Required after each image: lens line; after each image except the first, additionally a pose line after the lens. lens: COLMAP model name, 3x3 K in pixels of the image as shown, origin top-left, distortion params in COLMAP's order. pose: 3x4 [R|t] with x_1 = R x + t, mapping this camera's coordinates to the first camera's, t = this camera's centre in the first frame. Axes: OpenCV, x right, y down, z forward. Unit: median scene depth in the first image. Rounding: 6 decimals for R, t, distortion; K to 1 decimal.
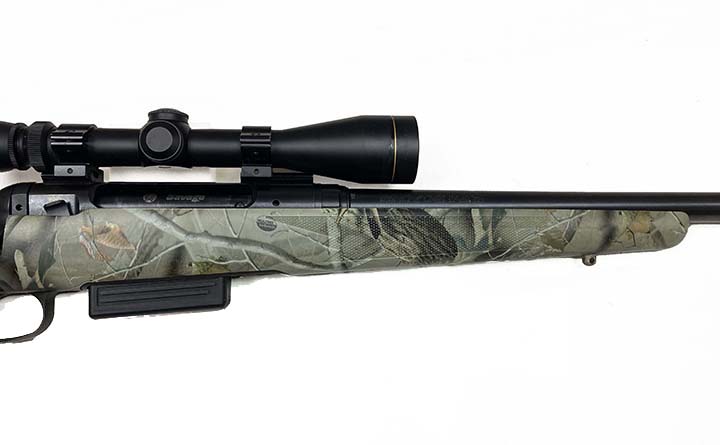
lens RADIAL K [[621.1, 0, 383.1], [0, 621.1, 226.7], [0, 0, 1]] dist [0.017762, -0.011660]
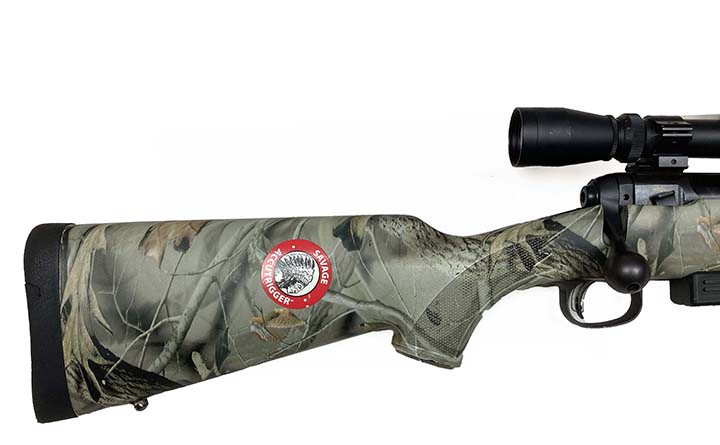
lens RADIAL K [[621.1, 0, 383.1], [0, 621.1, 226.7], [0, 0, 1]] dist [0.017762, -0.011660]
pose [[0.994055, 0.015122, -0.107826, -0.886937], [-0.012924, 0.999695, 0.021048, 0.001523], [0.108111, -0.019529, 0.993947, -0.069929]]
